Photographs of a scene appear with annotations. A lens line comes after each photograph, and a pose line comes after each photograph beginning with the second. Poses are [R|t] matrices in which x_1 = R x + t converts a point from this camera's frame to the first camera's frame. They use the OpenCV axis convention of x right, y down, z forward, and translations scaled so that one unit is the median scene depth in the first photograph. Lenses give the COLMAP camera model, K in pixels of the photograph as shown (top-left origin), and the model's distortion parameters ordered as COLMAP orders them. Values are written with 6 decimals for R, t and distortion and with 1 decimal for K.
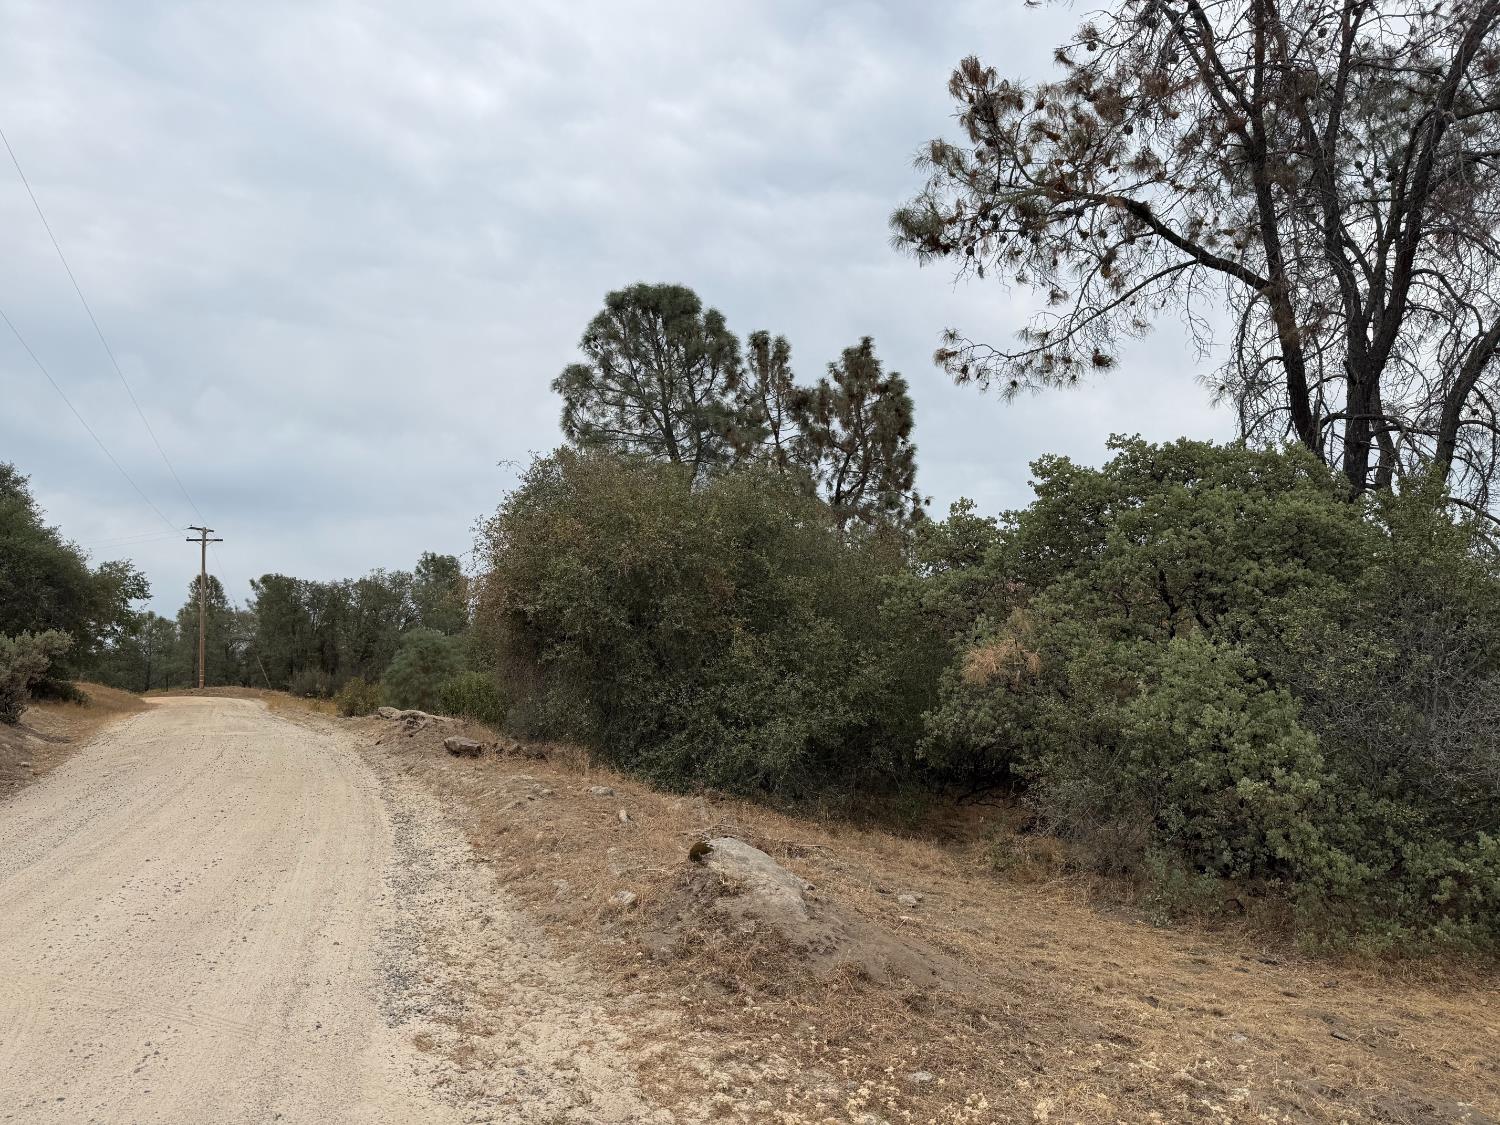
lens RADIAL K [[1041.7, 0, 750.0], [0, 1041.7, 562.5], [0, 0, 1]] dist [0.118809, -0.166951]
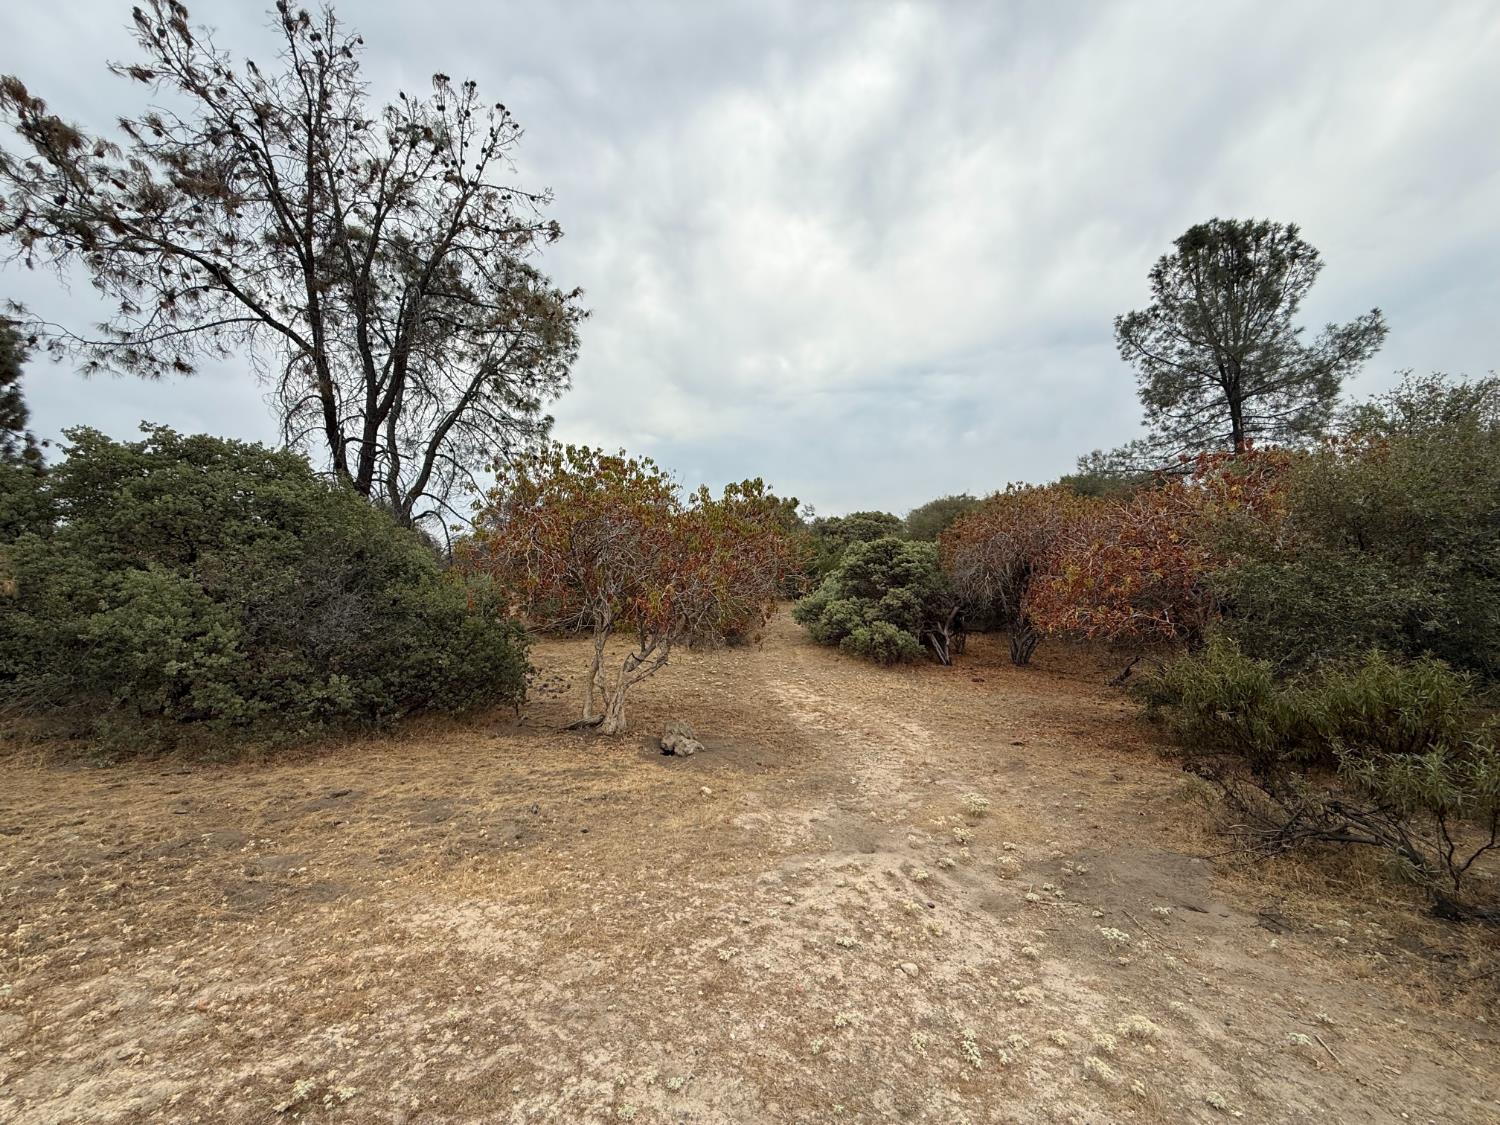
lens RADIAL K [[593.2, 0, 750.0], [0, 593.2, 562.5], [0, 0, 1]] dist [0.000338, -0.000330]
pose [[0.538145, 0.018709, 0.842645, 0.042589], [-0.079174, 0.996455, 0.028439, -0.007733], [-0.839125, -0.082020, 0.537719, -0.039272]]
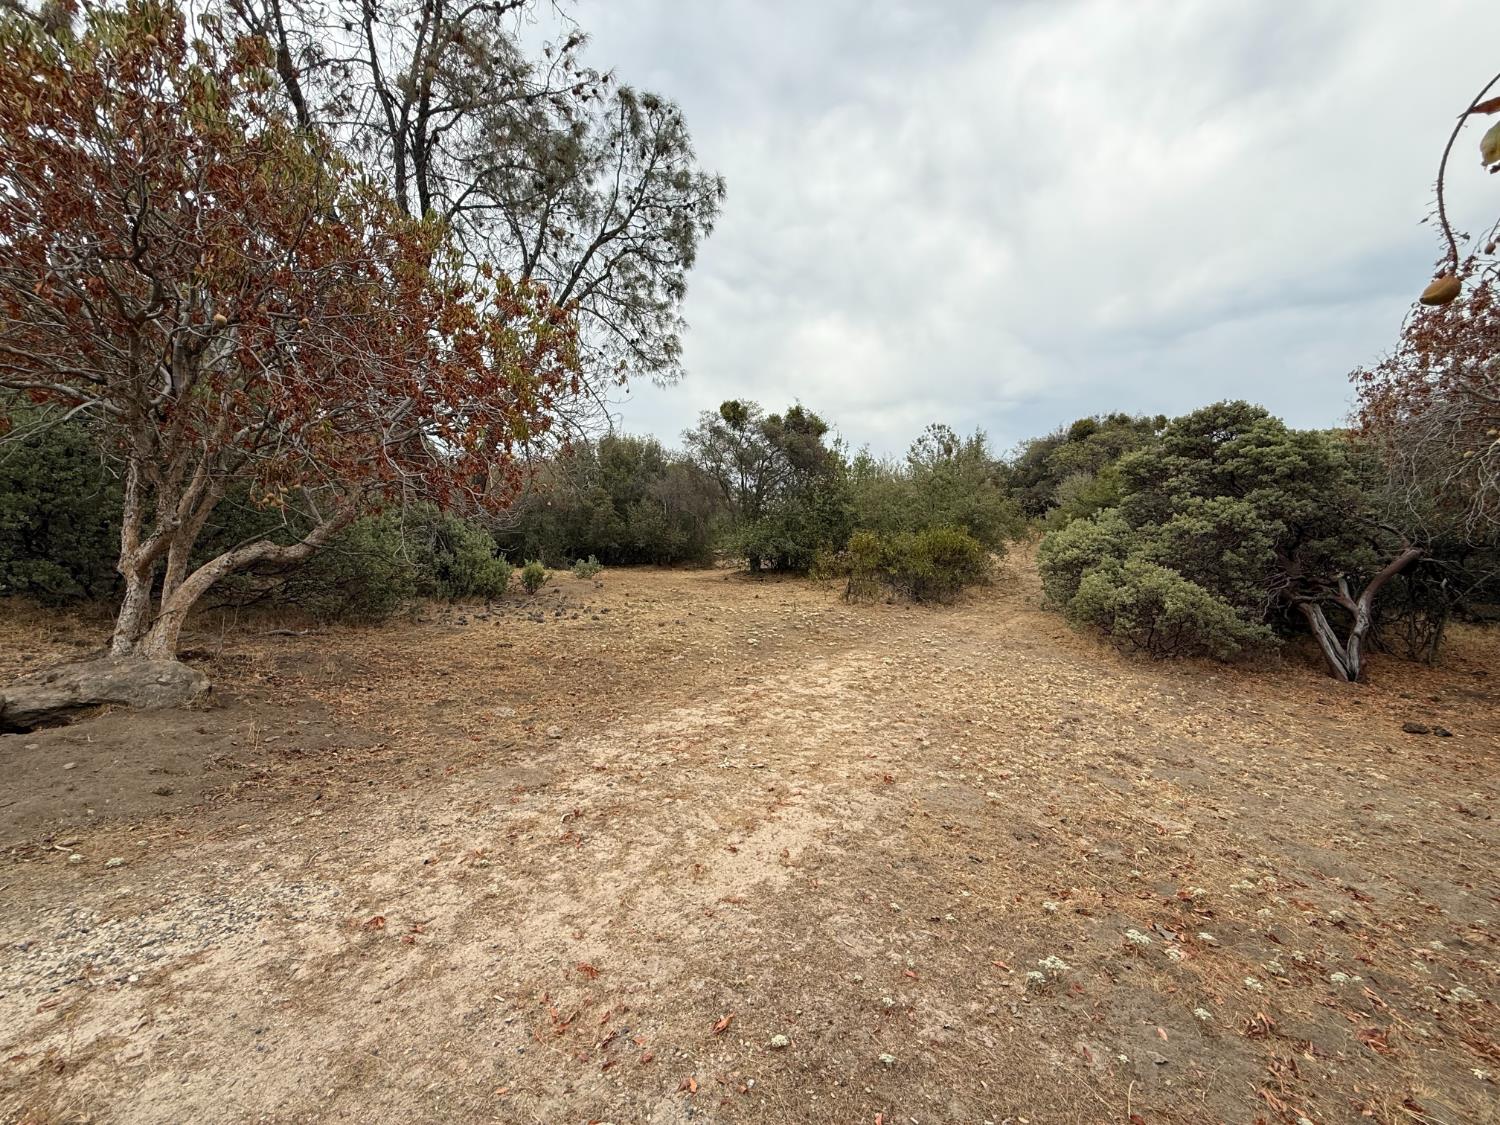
lens RADIAL K [[593.2, 0, 750.0], [0, 593.2, 562.5], [0, 0, 1]] dist [0.000338, -0.000330]
pose [[0.925506, 0.016564, 0.378371, 0.347241], [-0.069204, 0.989620, 0.125951, 0.036610], [-0.372357, -0.142753, 0.917045, -0.018622]]
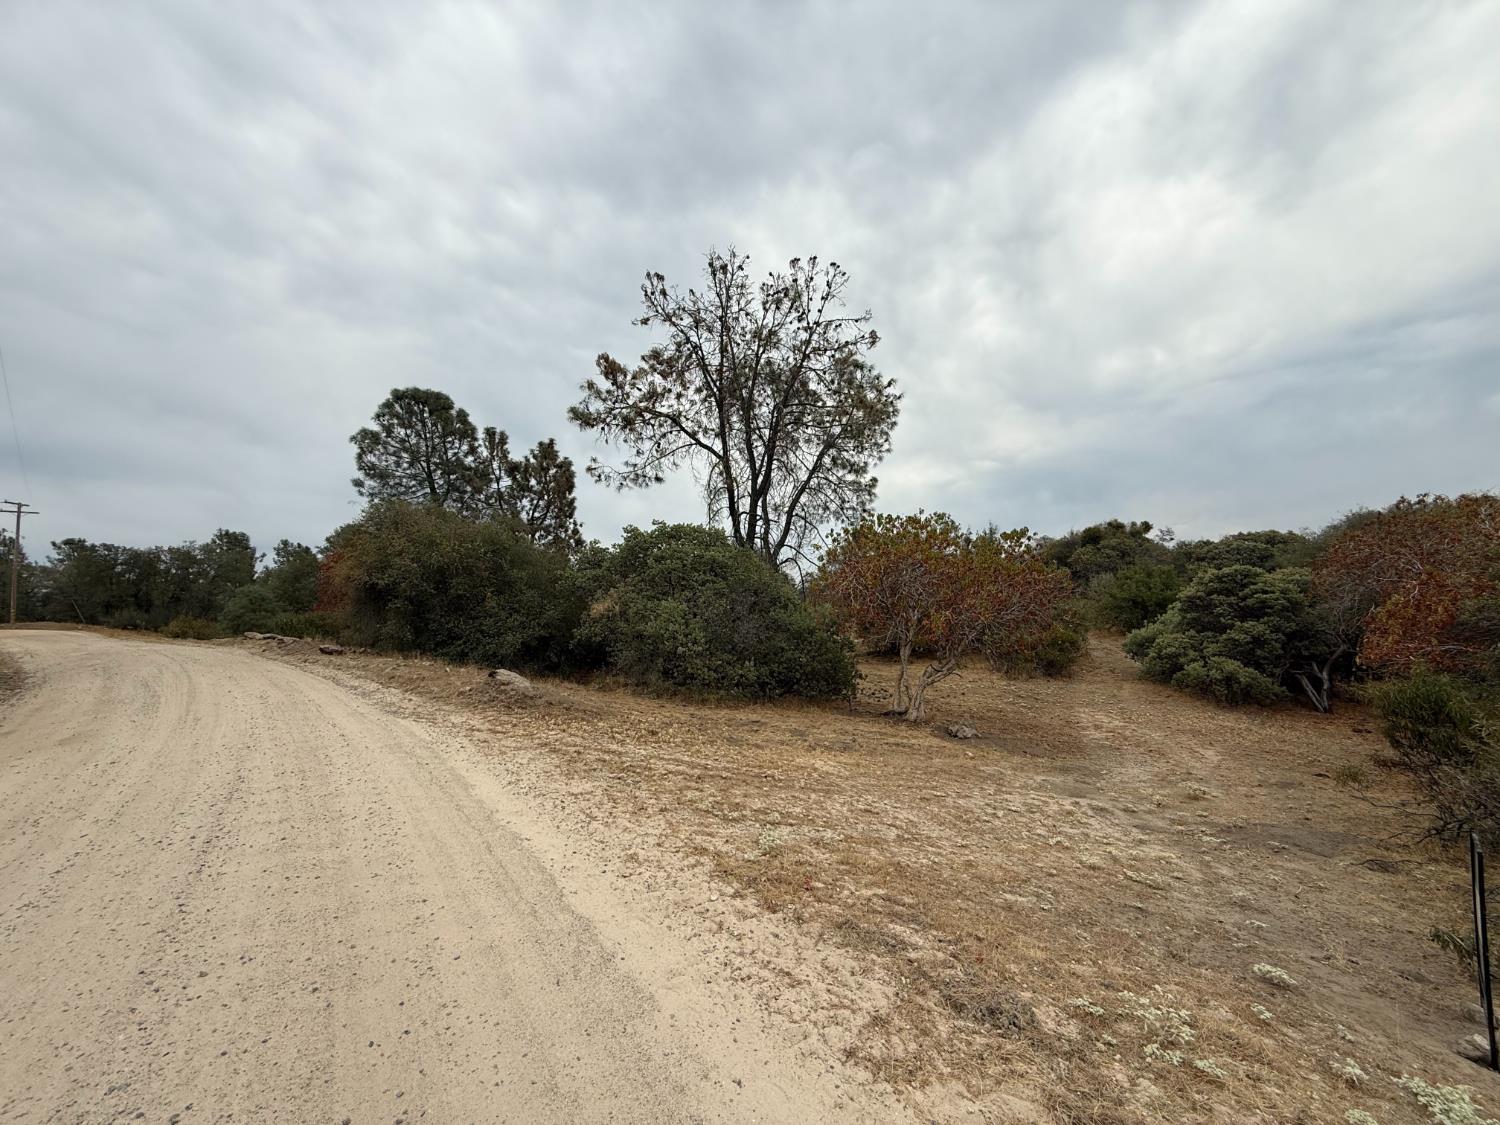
lens RADIAL K [[593.2, 0, 750.0], [0, 593.2, 562.5], [0, 0, 1]] dist [0.000338, -0.000330]
pose [[0.900881, 0.037917, 0.432406, -0.023190], [-0.046110, 0.998900, 0.008475, -0.014823], [-0.431610, -0.027573, 0.901639, -0.143367]]
